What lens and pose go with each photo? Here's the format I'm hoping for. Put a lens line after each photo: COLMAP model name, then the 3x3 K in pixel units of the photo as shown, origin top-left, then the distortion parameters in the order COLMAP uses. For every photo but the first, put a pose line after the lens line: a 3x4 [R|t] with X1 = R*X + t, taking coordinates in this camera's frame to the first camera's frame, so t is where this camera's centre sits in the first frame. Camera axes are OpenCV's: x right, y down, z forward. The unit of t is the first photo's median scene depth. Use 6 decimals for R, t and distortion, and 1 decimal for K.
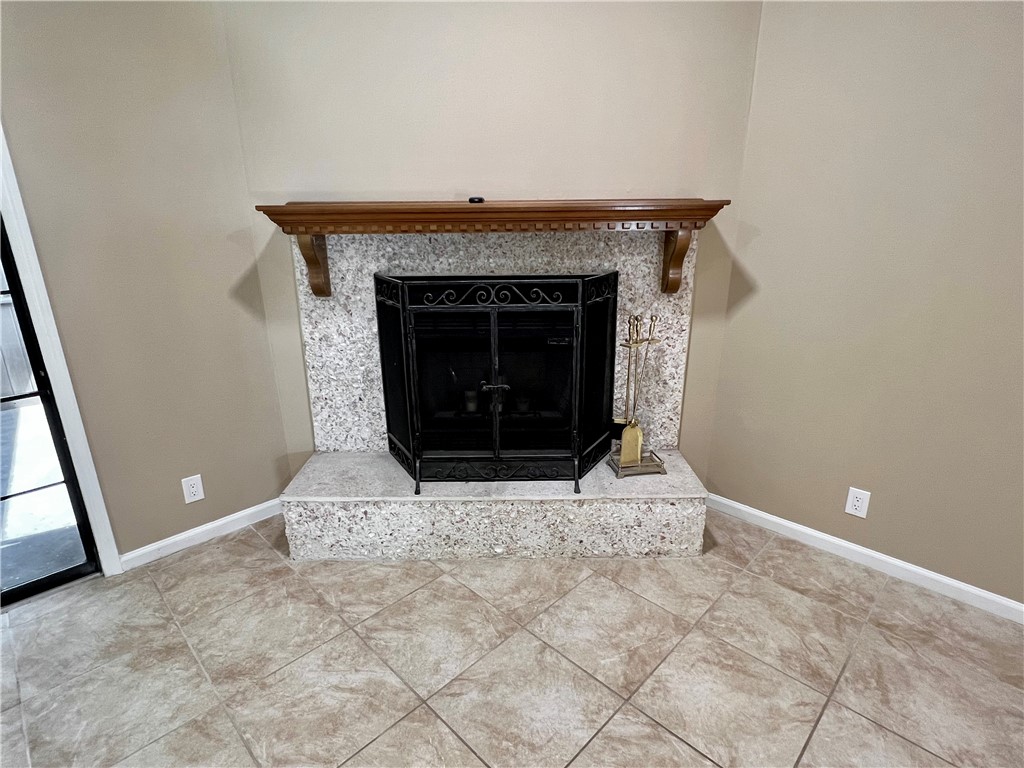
lens RADIAL K [[535.0, 0, 503.5], [0, 535.0, 384.4], [0, 0, 1]] dist [-0.009647, 0.001284]
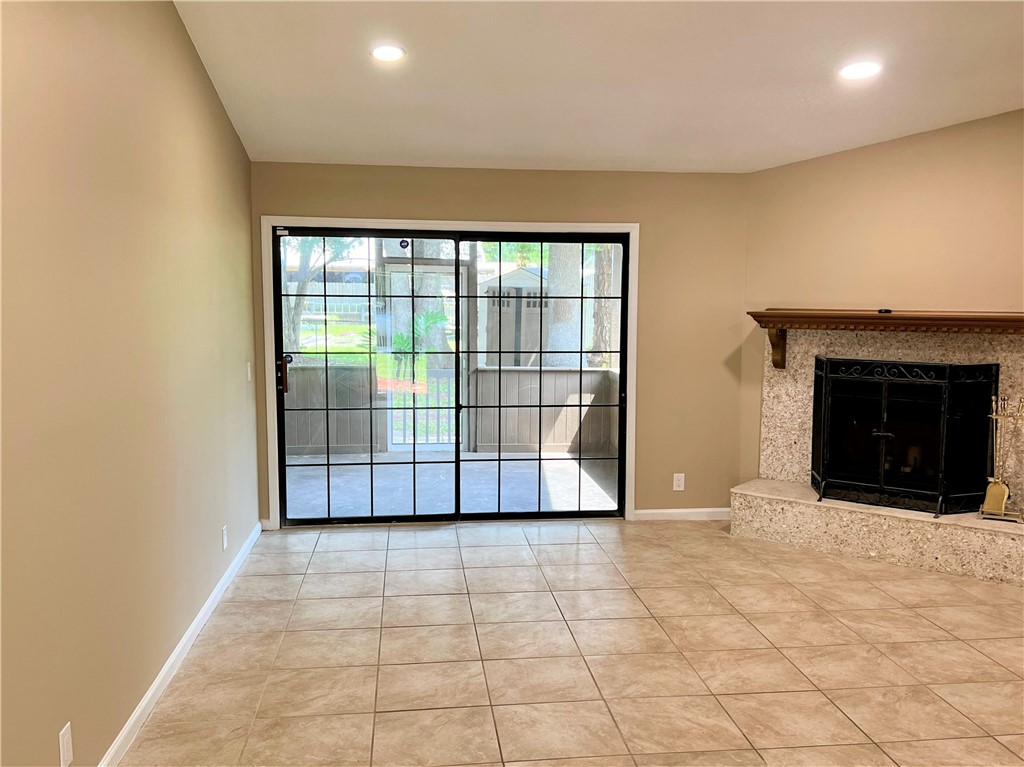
lens RADIAL K [[916.6, 0, 534.7], [0, 916.6, 394.3], [0, 0, 1]] dist [0.065529, -0.085945]
pose [[0.799826, 0.079653, -0.594923, 0.682877], [-0.196445, 0.971307, -0.134058, 0.403365], [0.567175, 0.224093, 0.792525, -1.481909]]
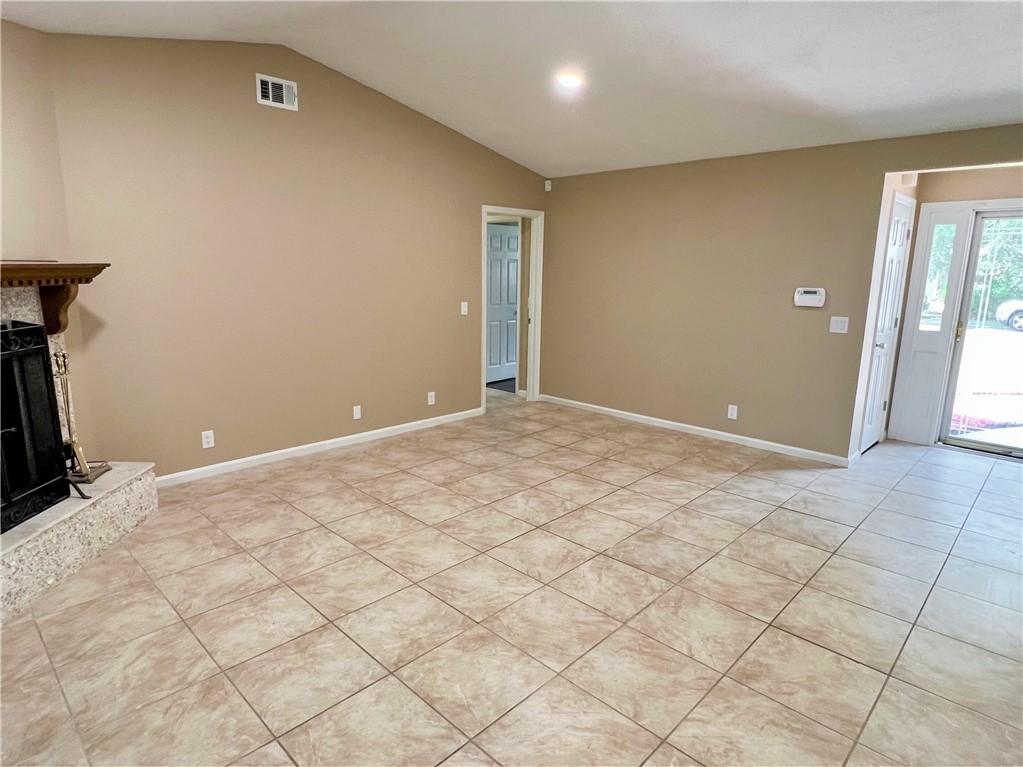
lens RADIAL K [[583.8, 0, 506.3], [0, 583.8, 383.3], [0, 0, 1]] dist [-0.002645, 0.000412]
pose [[-0.013712, -0.187818, 0.982108, -1.086117], [0.292009, 0.938631, 0.183581, -0.006400], [-0.956317, 0.289302, 0.041974, -0.024965]]
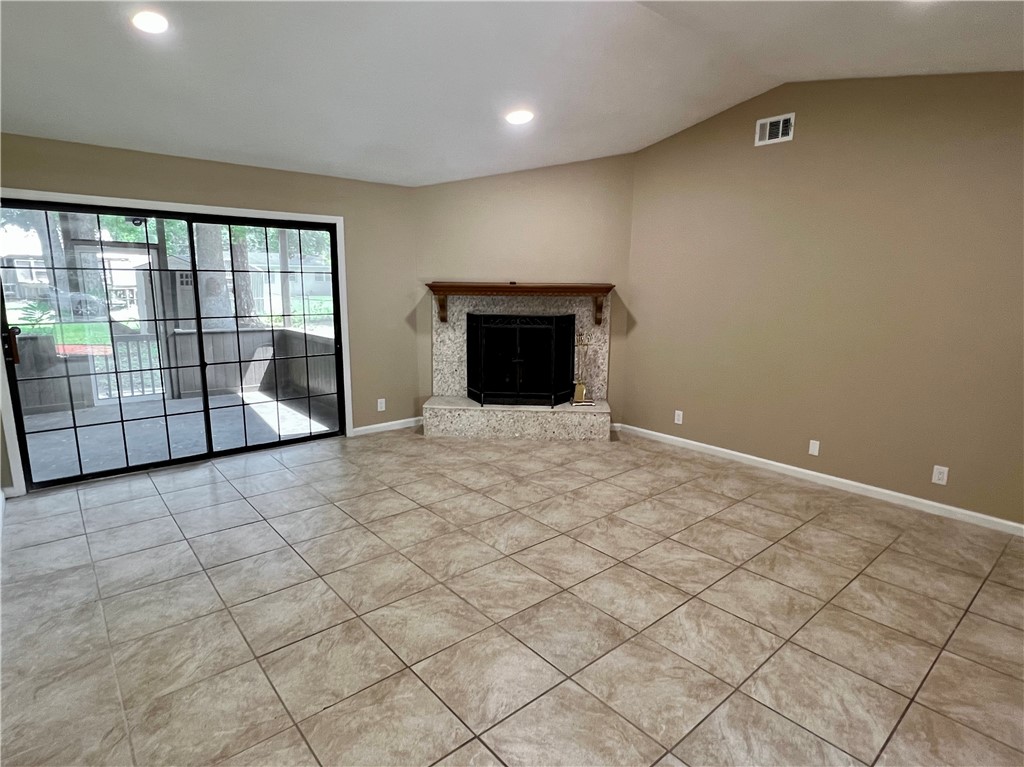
lens RADIAL K [[545.6, 0, 507.6], [0, 545.6, 385.4], [0, 0, 1]] dist [-0.007356, 0.002913]
pose [[0.997176, 0.032702, -0.067608, 0.099573], [-0.040752, 0.991773, -0.121349, 0.384161], [0.063083, 0.123761, 0.990305, -1.282601]]
